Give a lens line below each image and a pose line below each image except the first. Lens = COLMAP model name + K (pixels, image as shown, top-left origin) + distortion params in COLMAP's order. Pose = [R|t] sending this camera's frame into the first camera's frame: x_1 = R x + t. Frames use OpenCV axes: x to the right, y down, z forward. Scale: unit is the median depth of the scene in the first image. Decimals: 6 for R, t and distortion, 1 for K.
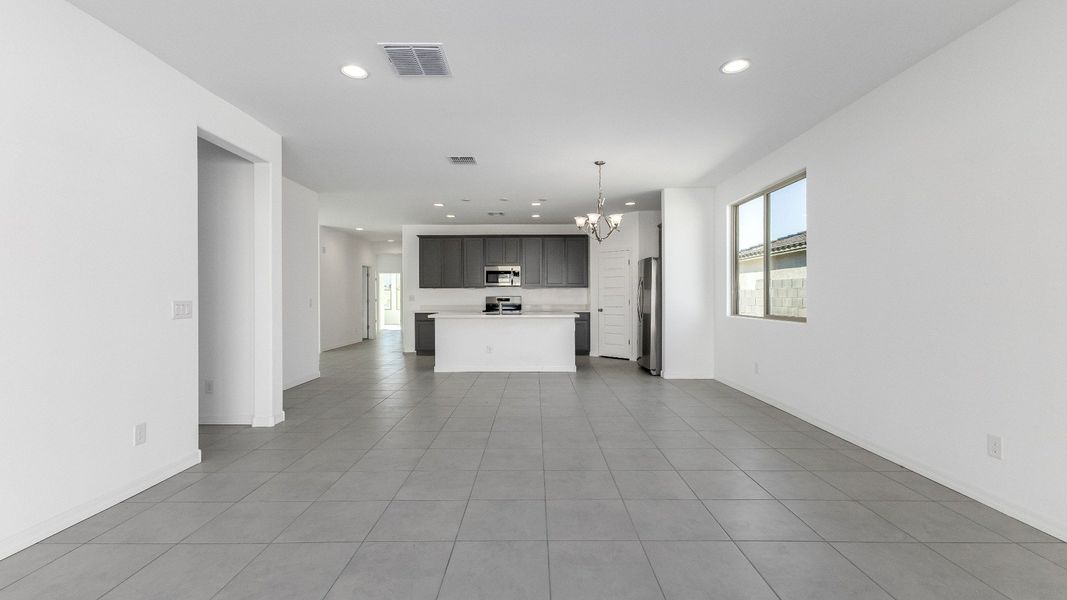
lens RADIAL K [[464.1, 0, 535.3], [0, 464.1, 297.2], [0, 0, 1]] dist [0.008469, 0.001203]
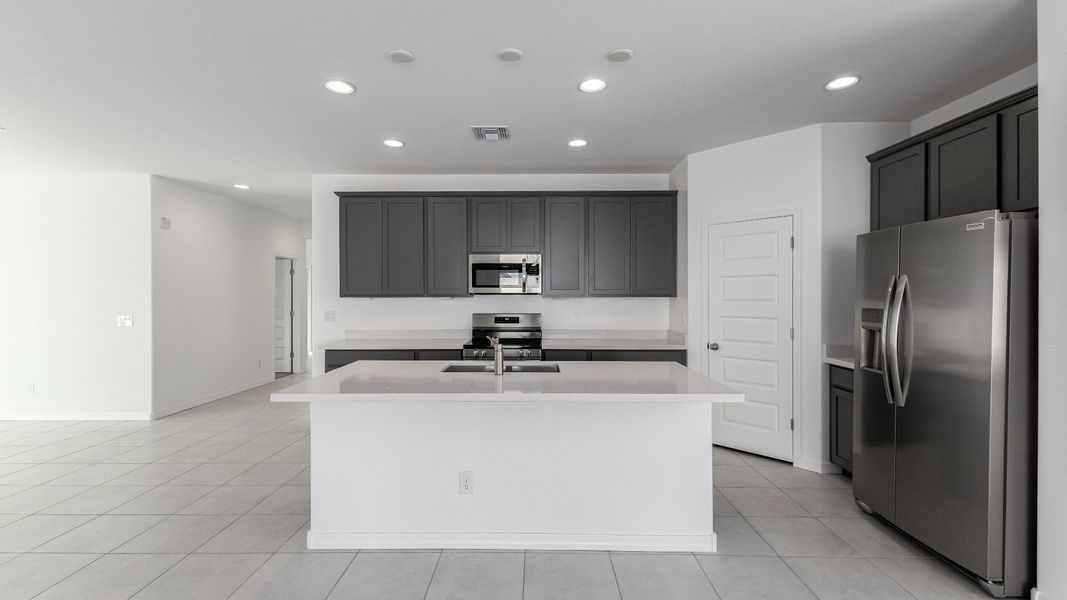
lens RADIAL K [[464.1, 0, 539.6], [0, 464.1, 301.0], [0, 0, 1]] dist [0.008469, 0.001203]
pose [[0.999989, 0.004056, 0.002314, -0.034761], [-0.004071, 0.999970, 0.006645, -0.020020], [-0.002287, -0.006654, 0.999975, 0.503153]]
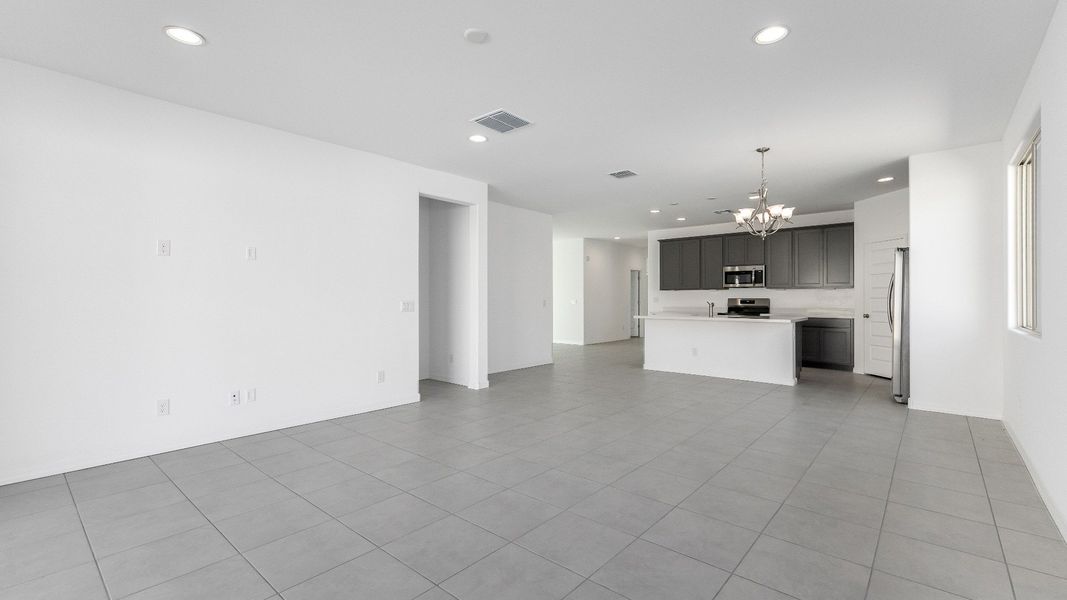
lens RADIAL K [[464.1, 0, 526.1], [0, 464.1, 298.8], [0, 0, 1]] dist [0.008469, 0.001203]
pose [[0.748500, 0.003106, -0.663128, 0.222619], [-0.002475, 0.999995, 0.001891, -0.001687], [0.663130, 0.000226, 0.748504, 0.015641]]
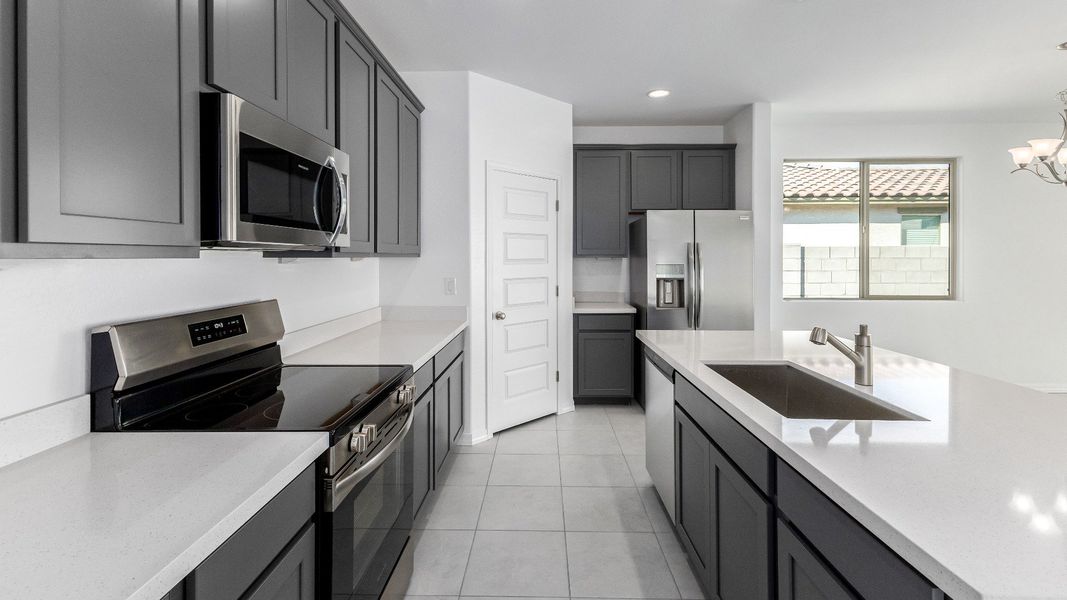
lens RADIAL K [[464.1, 0, 532.9], [0, 464.1, 255.6], [0, 0, 1]] dist [0.008469, 0.001203]
pose [[-0.007774, 0.002910, 0.999966, -0.239449], [-0.003114, 0.999991, -0.002935, -0.021131], [-0.999965, -0.003137, -0.007765, 0.926051]]
